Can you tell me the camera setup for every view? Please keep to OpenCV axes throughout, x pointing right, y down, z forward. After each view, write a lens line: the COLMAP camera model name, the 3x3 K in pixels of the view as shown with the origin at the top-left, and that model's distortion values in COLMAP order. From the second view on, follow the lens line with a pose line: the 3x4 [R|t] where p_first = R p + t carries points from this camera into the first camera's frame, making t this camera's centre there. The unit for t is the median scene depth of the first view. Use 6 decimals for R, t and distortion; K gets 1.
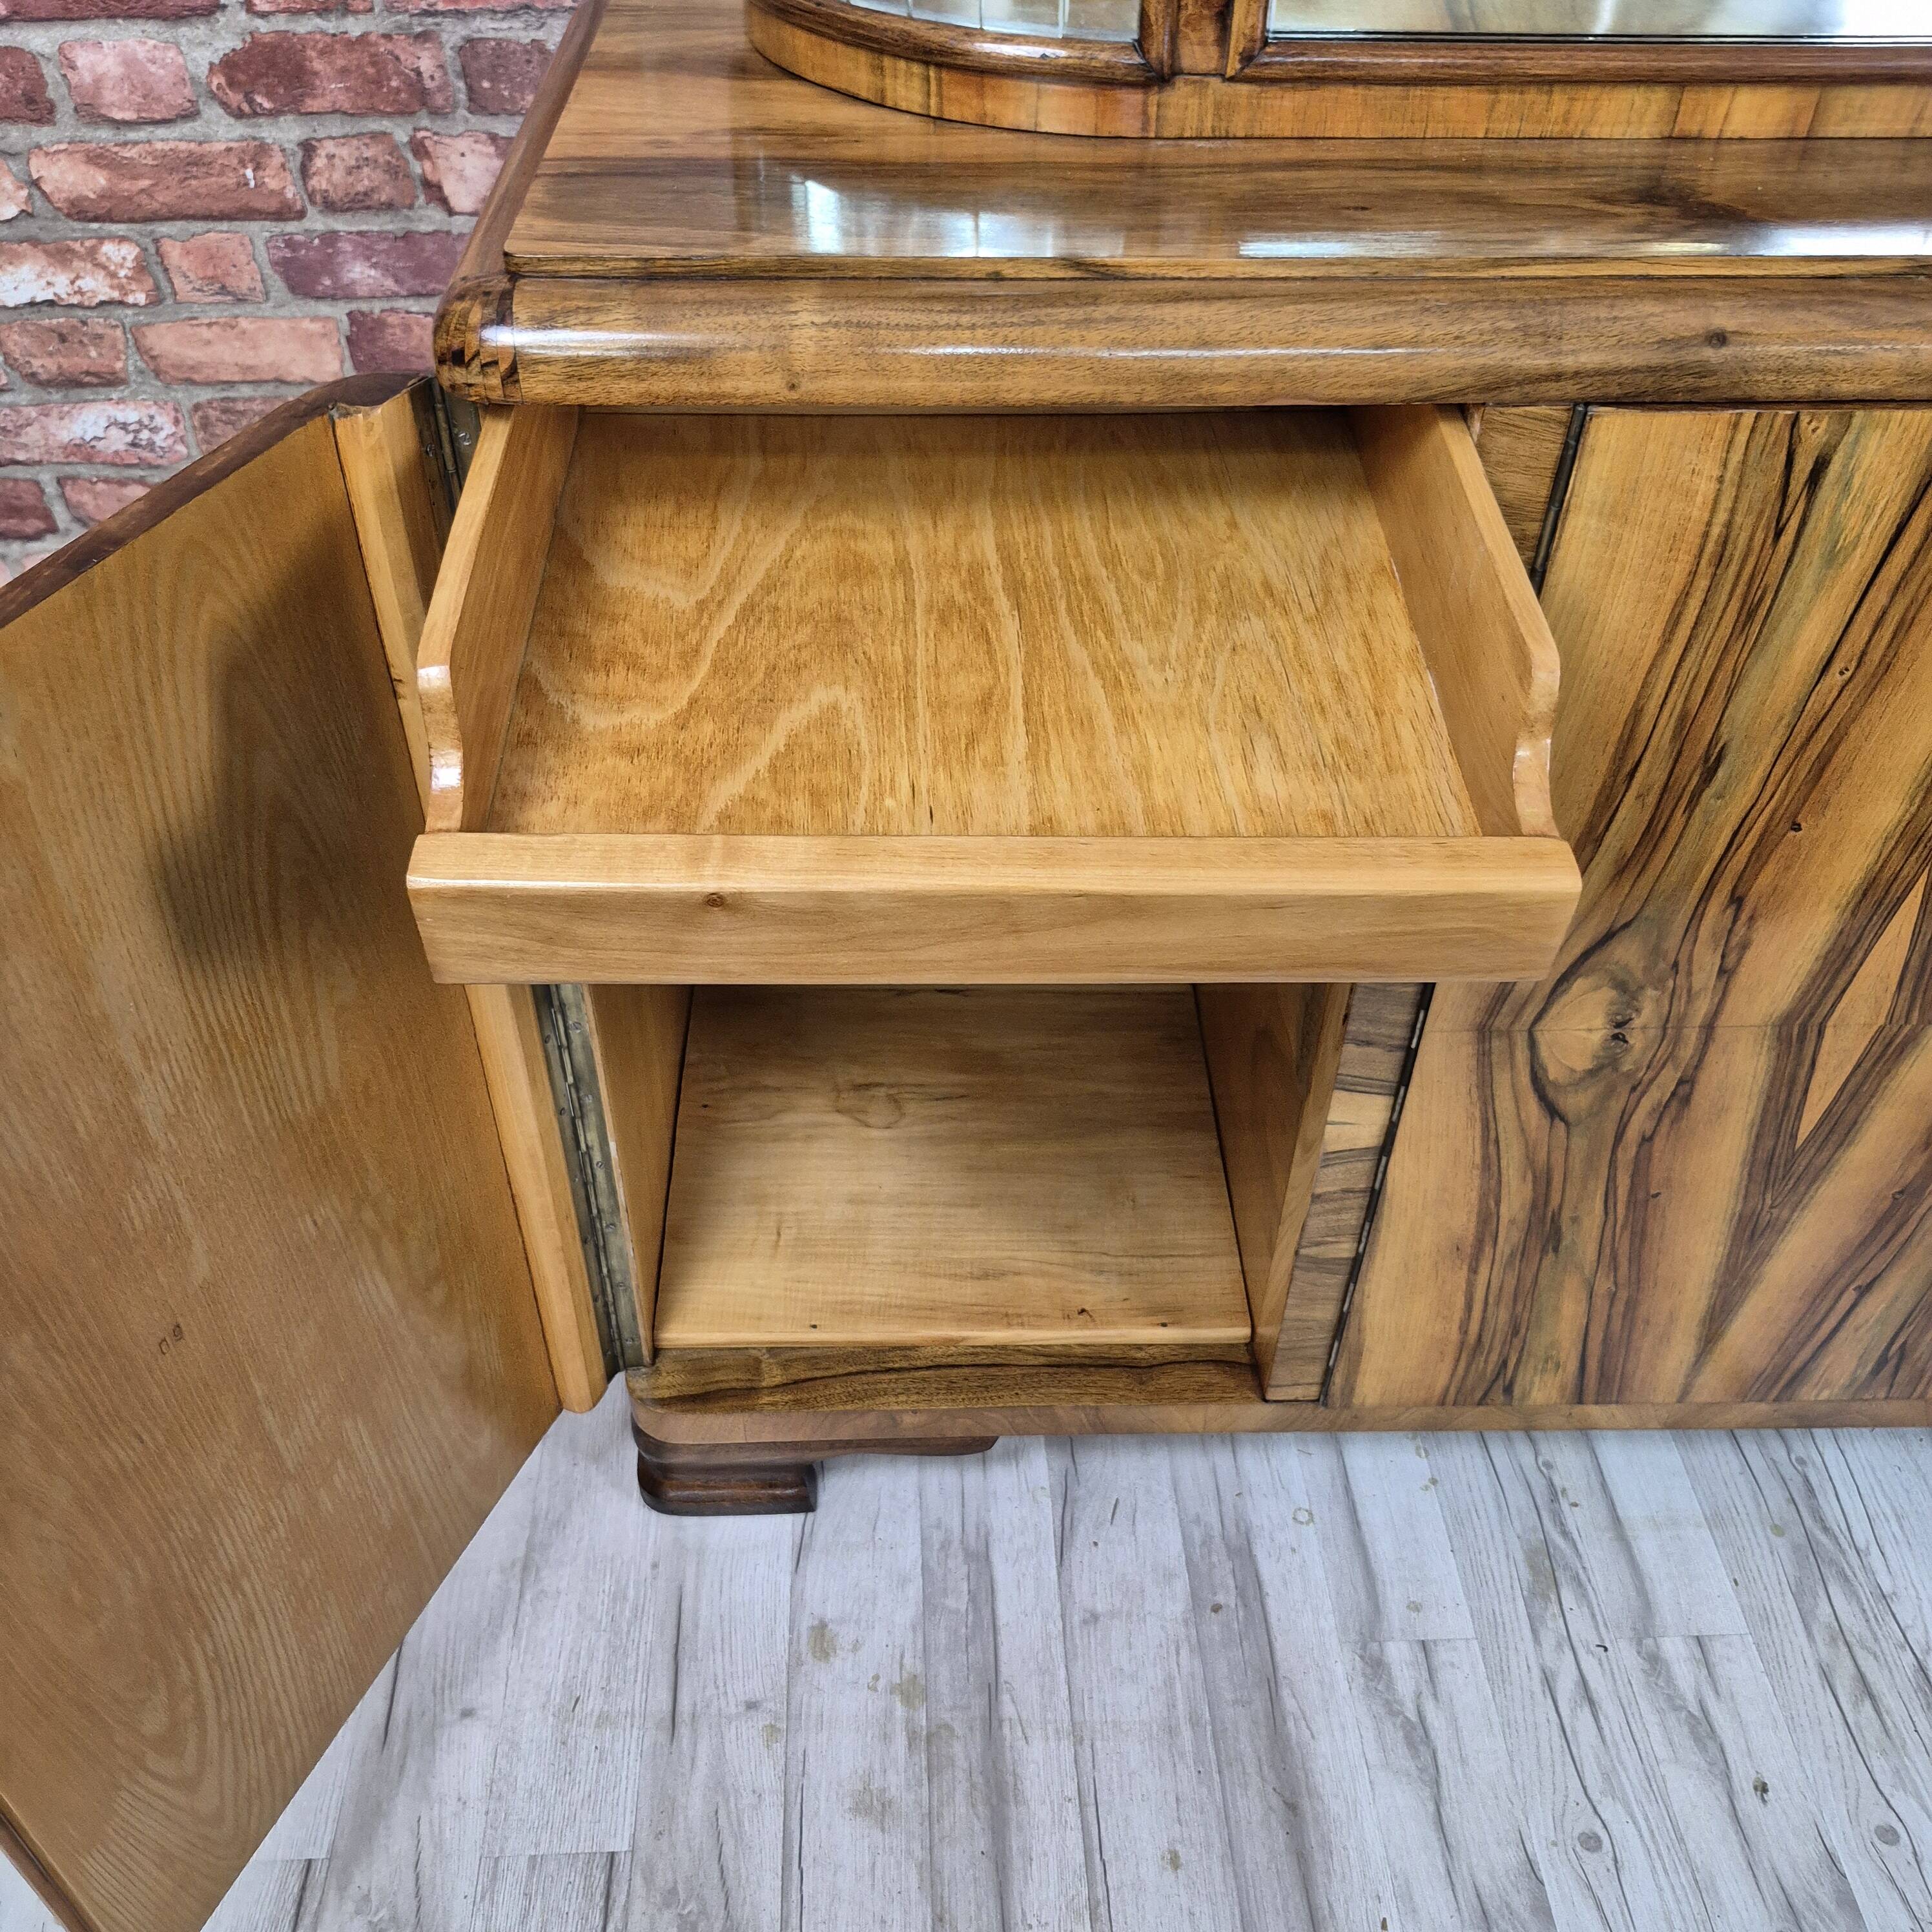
lens RADIAL K [[1682.0, 0, 876.3], [0, 1682.0, 940.8], [0, 0, 1]] dist [0.048460, -0.104393]
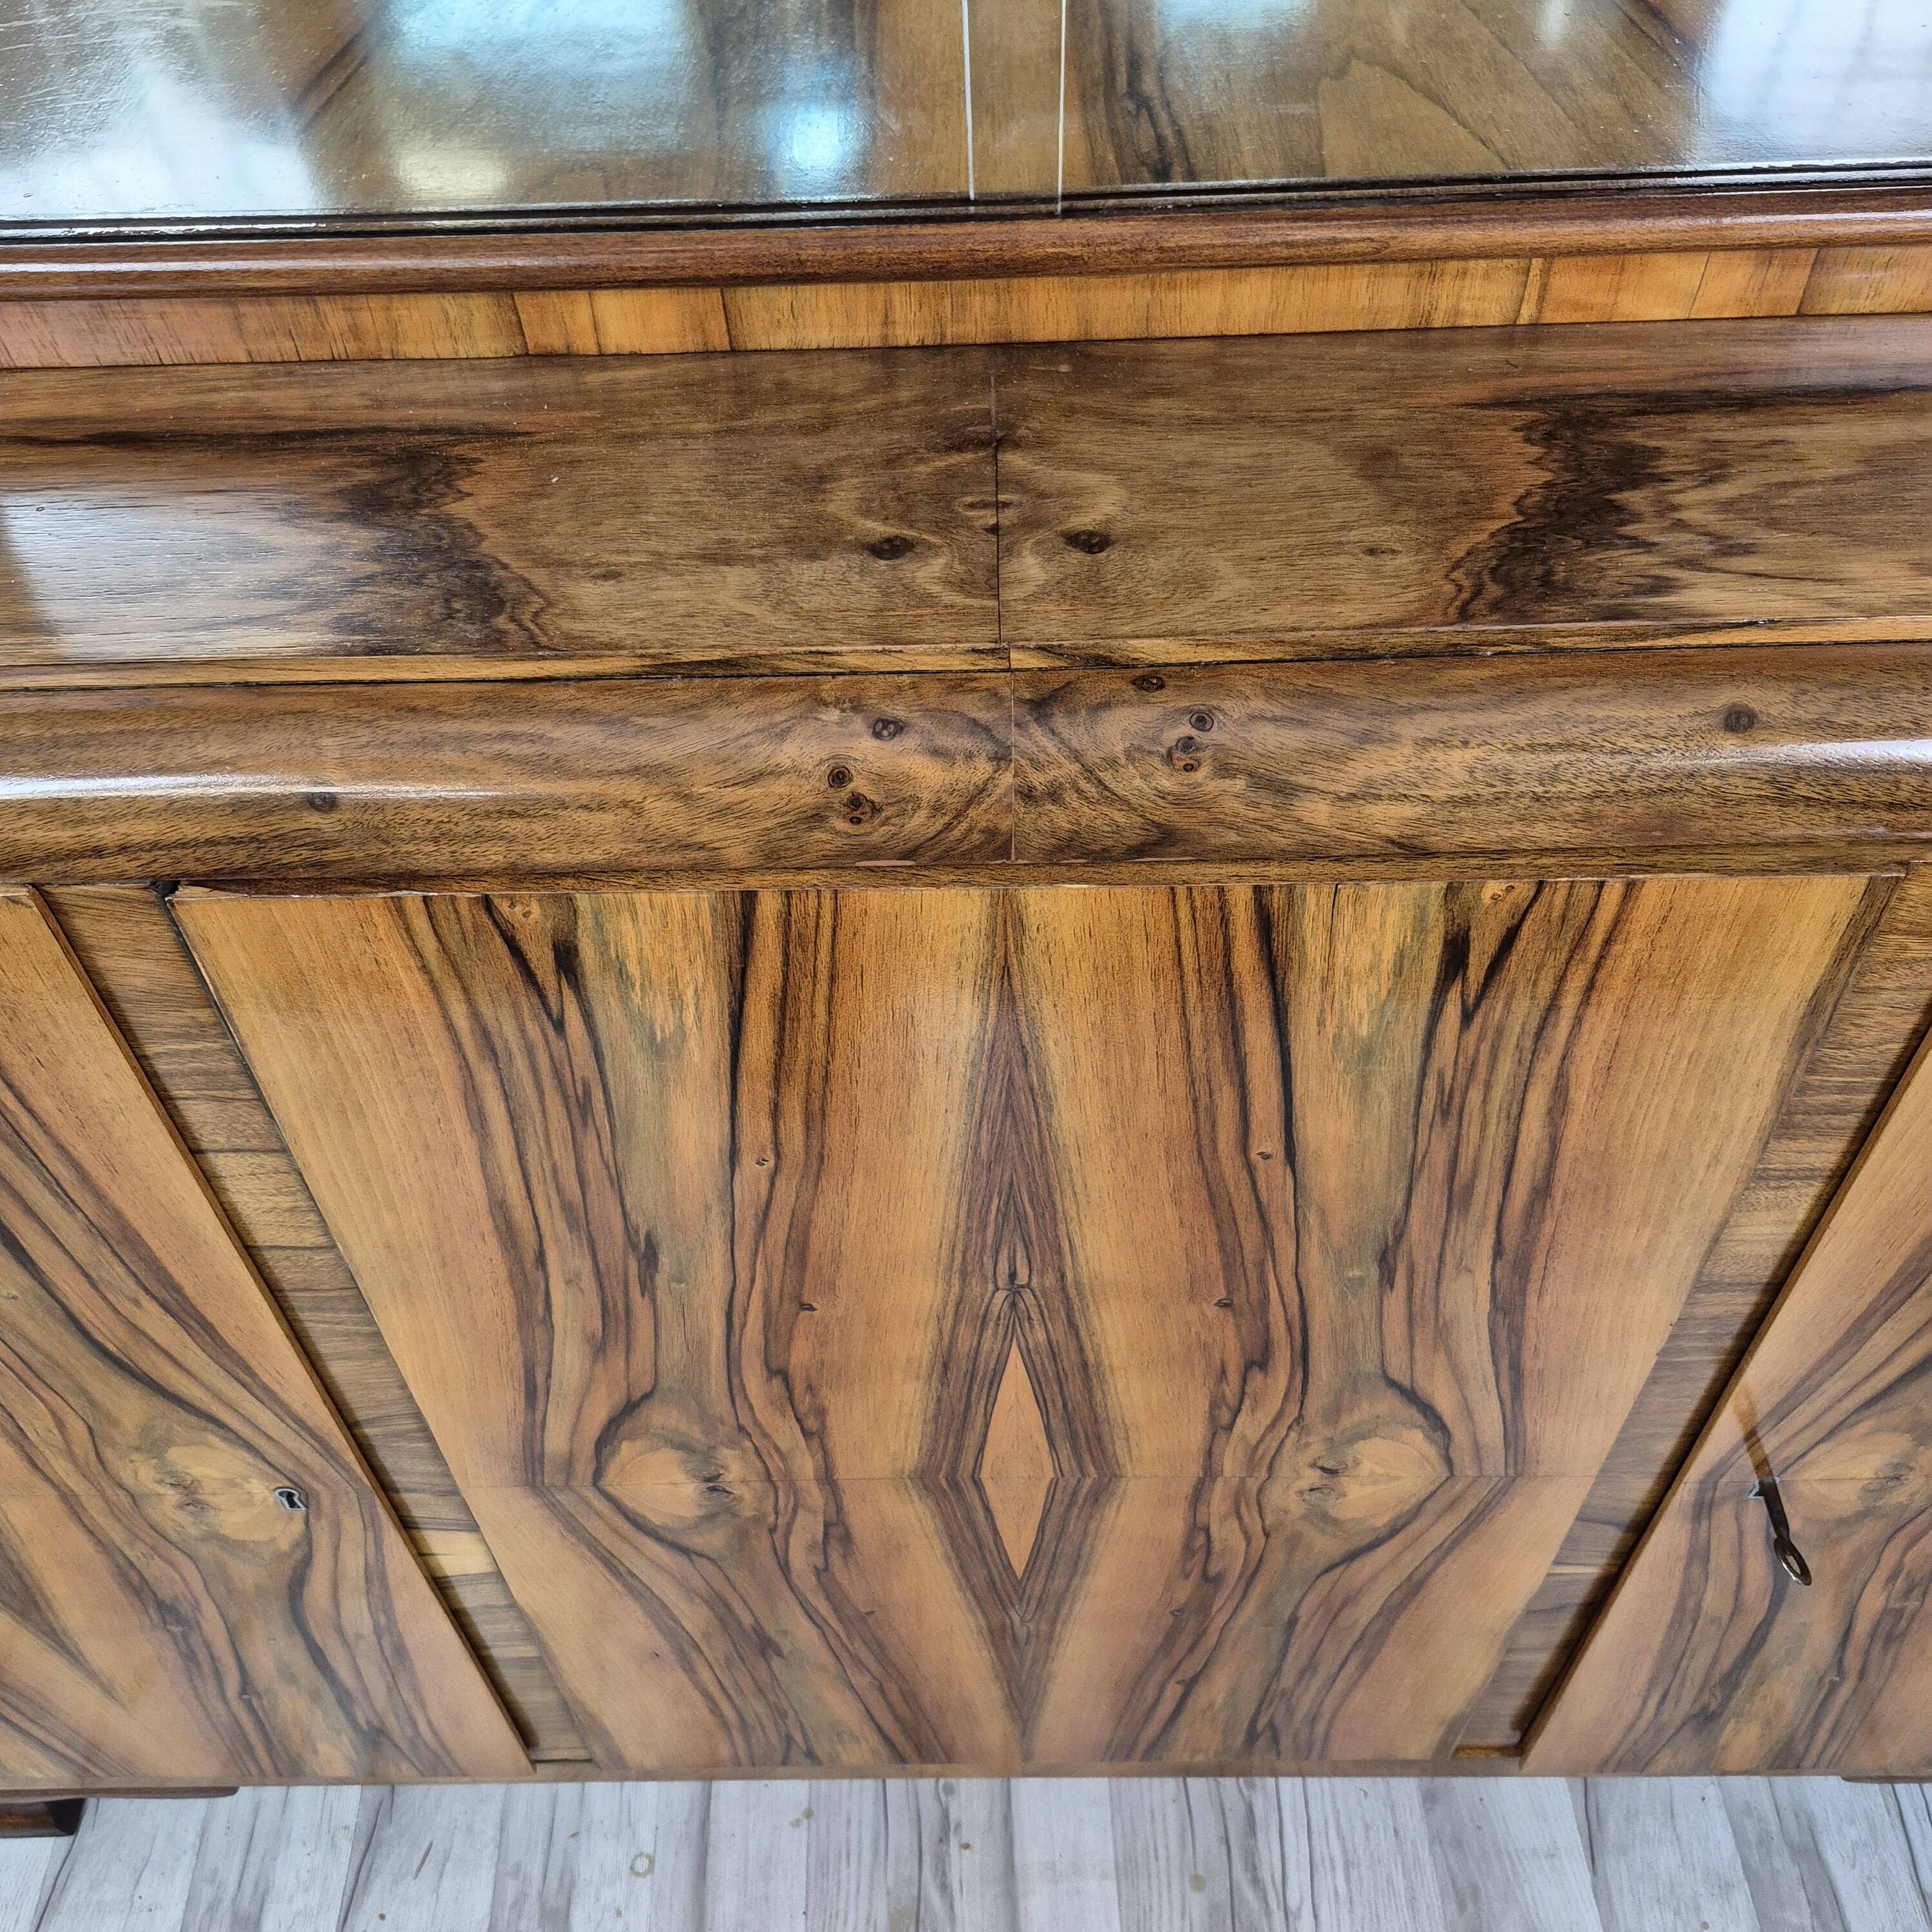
lens RADIAL K [[1789.0, 0, 963.7], [0, 1789.0, 961.0], [0, 0, 1]] dist [0.078118, -0.111184]
pose [[0.999676, -0.013152, 0.021782, 0.438992], [0.010503, 0.993015, 0.117522, -0.225364], [-0.023176, -0.117255, 0.992831, 0.181901]]
